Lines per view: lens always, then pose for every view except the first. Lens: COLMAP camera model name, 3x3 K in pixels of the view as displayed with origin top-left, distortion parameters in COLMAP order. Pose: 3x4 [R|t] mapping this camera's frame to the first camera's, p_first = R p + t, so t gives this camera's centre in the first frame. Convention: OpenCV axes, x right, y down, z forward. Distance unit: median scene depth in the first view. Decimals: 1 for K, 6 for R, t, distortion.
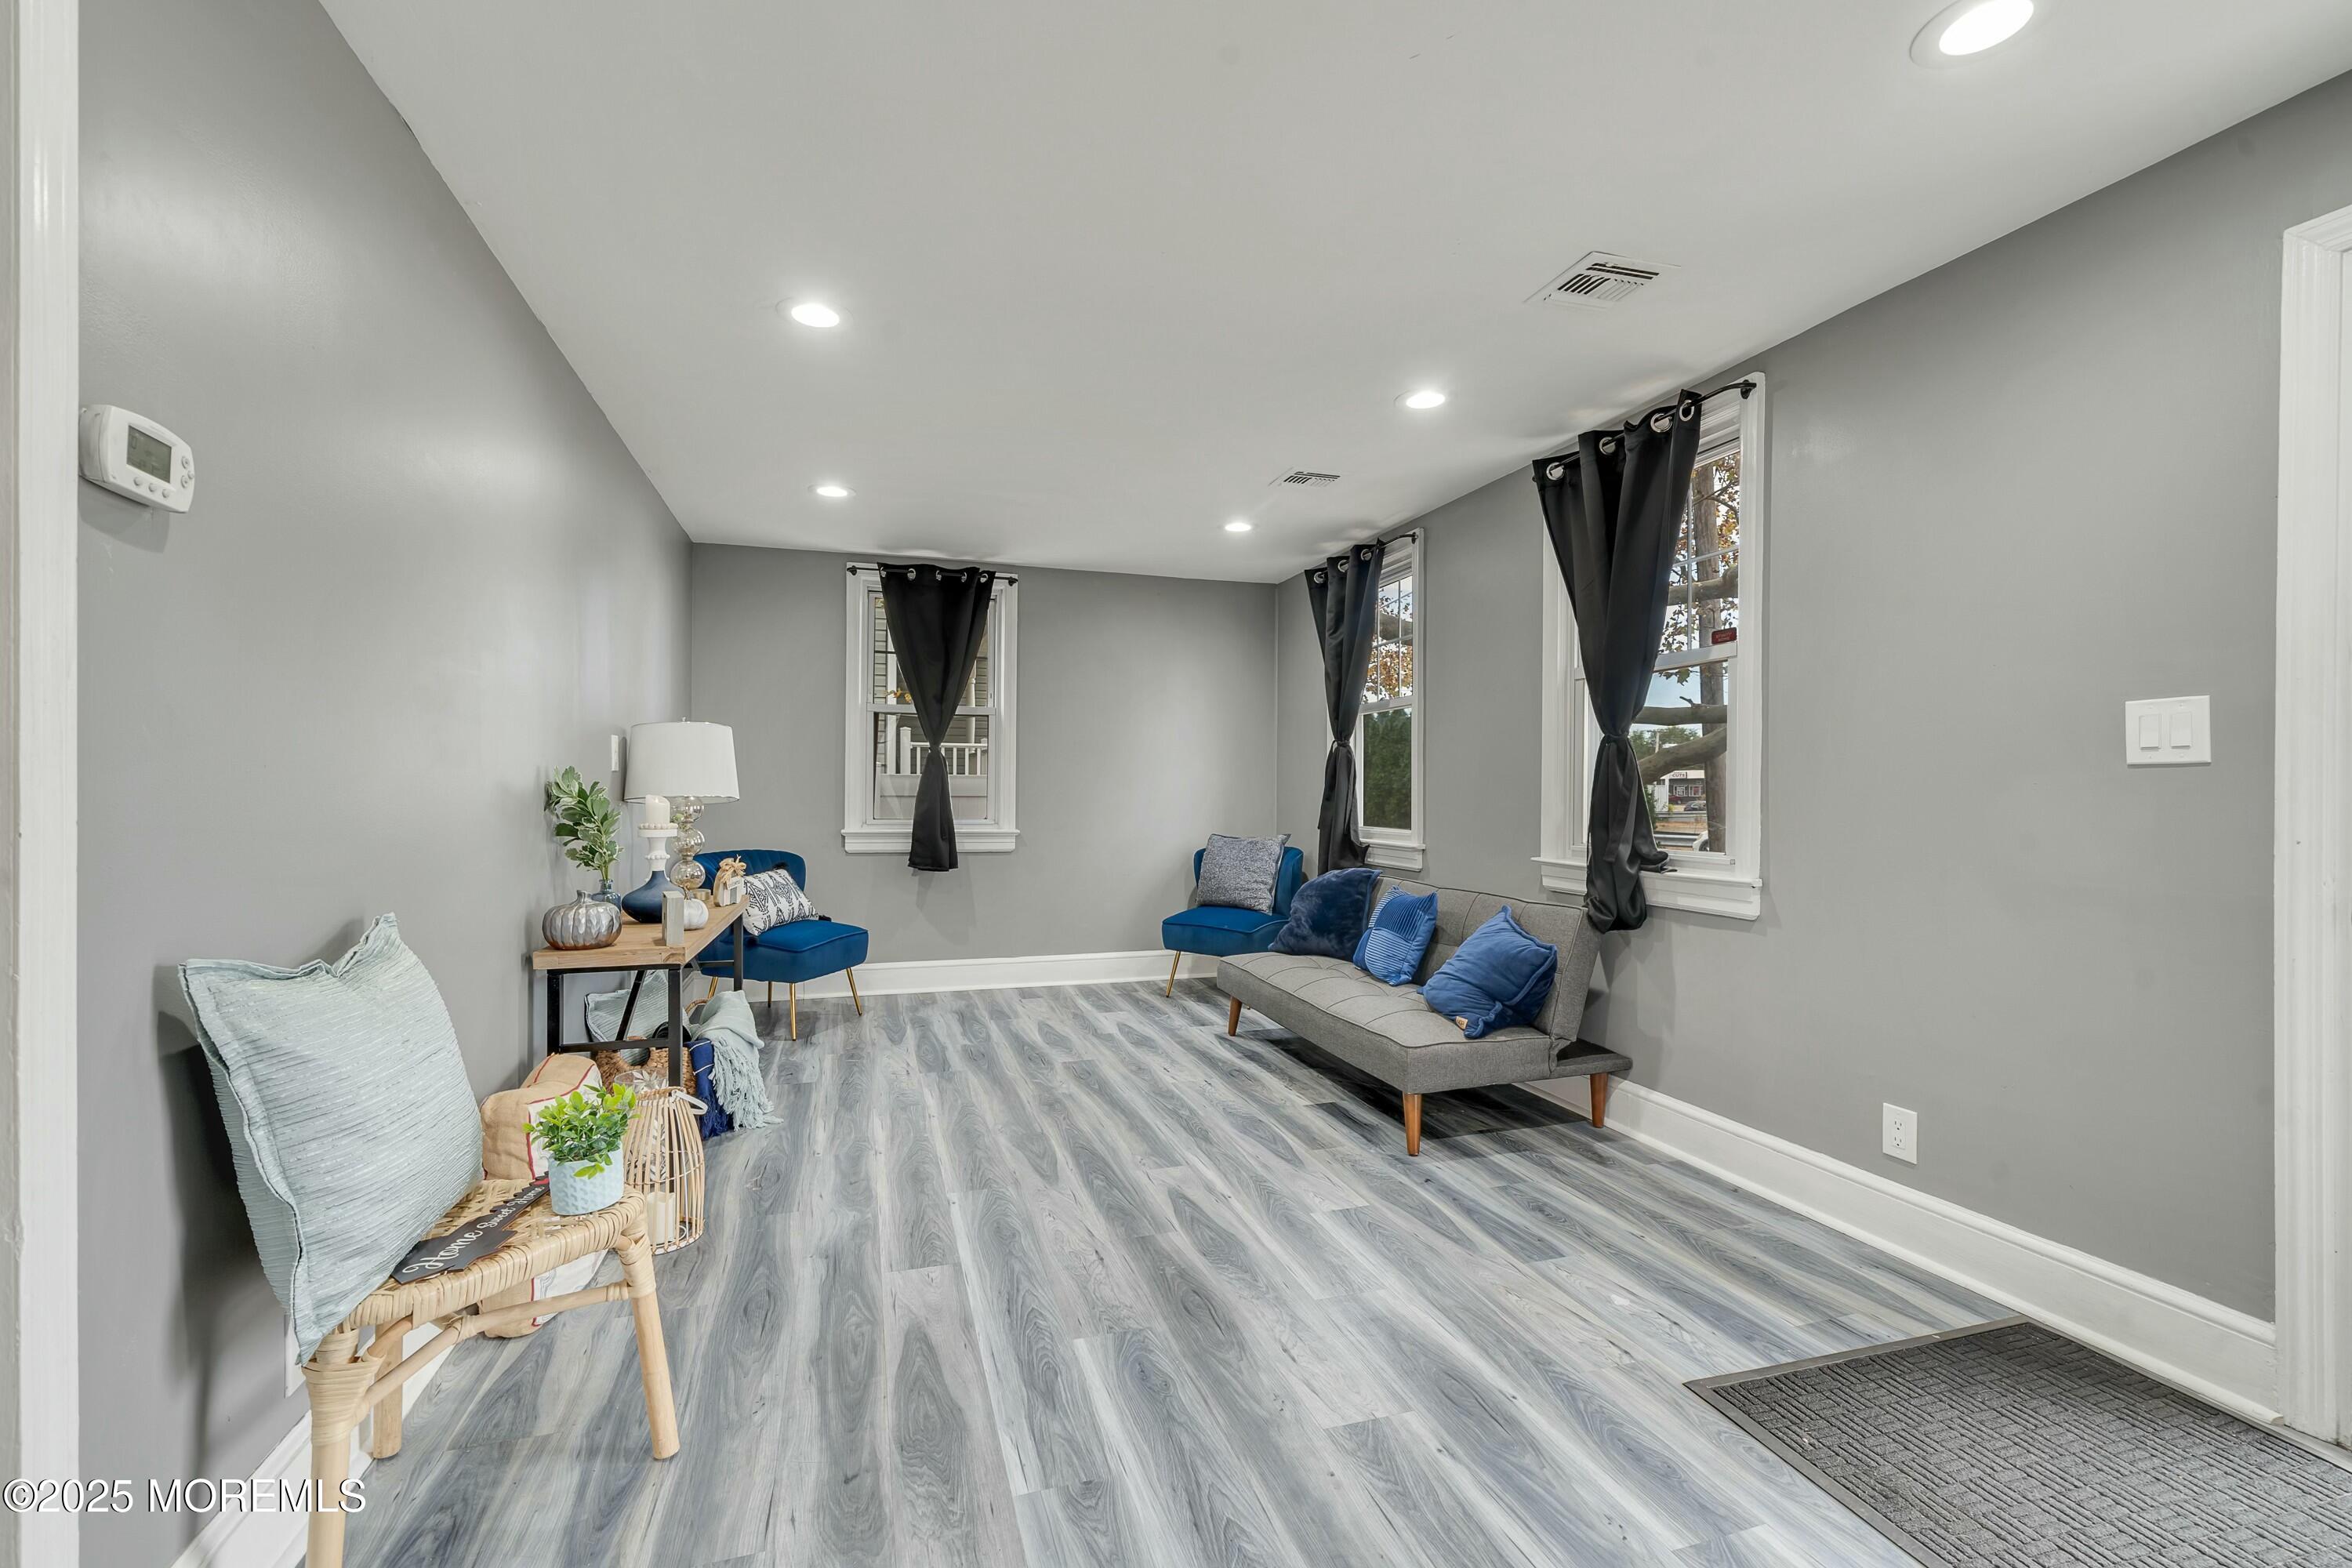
lens RADIAL K [[995.6, 0, 1174.3], [0, 995.6, 790.7], [0, 0, 1]] dist [0.000787, -0.000066]
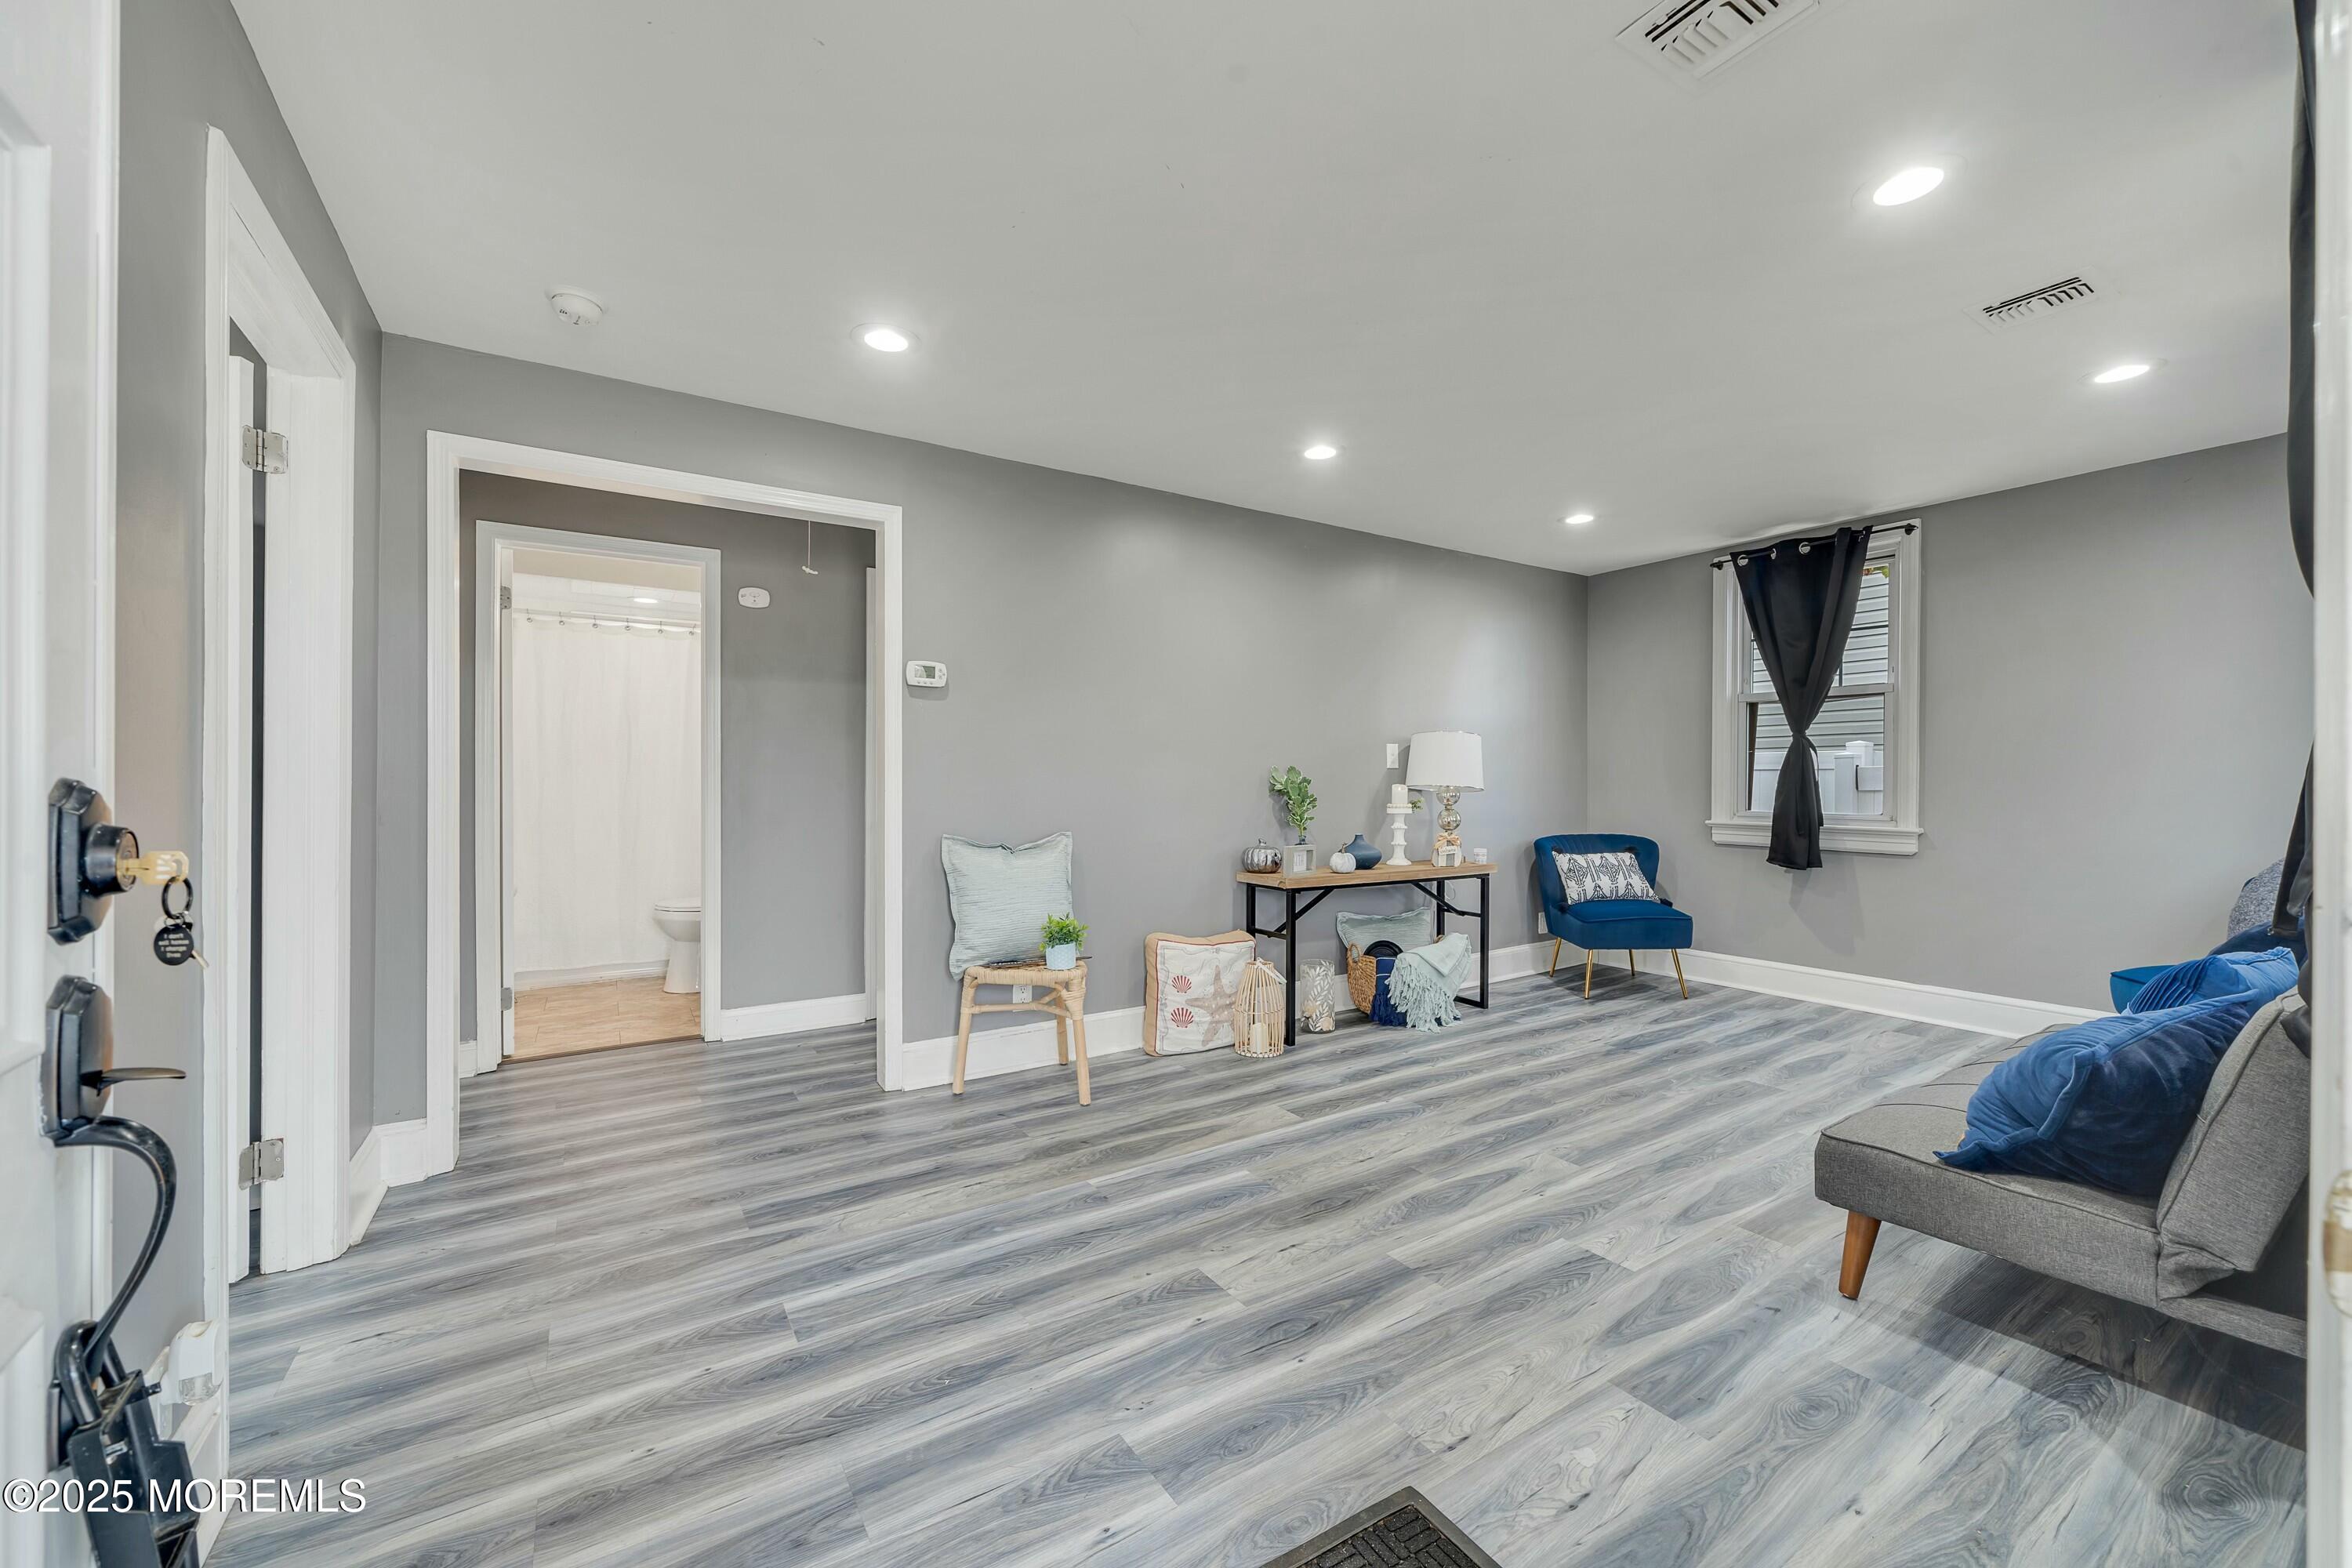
lens RADIAL K [[912.5, 0, 1175.2], [0, 912.5, 789.2], [0, 0, 1]] dist [-0.001971, -0.000099]
pose [[0.257521, 0.000809, -0.966272, 0.731060], [-0.000036, 1.000000, 0.000828, 0.010493], [0.966273, -0.000179, 0.257521, 0.378979]]
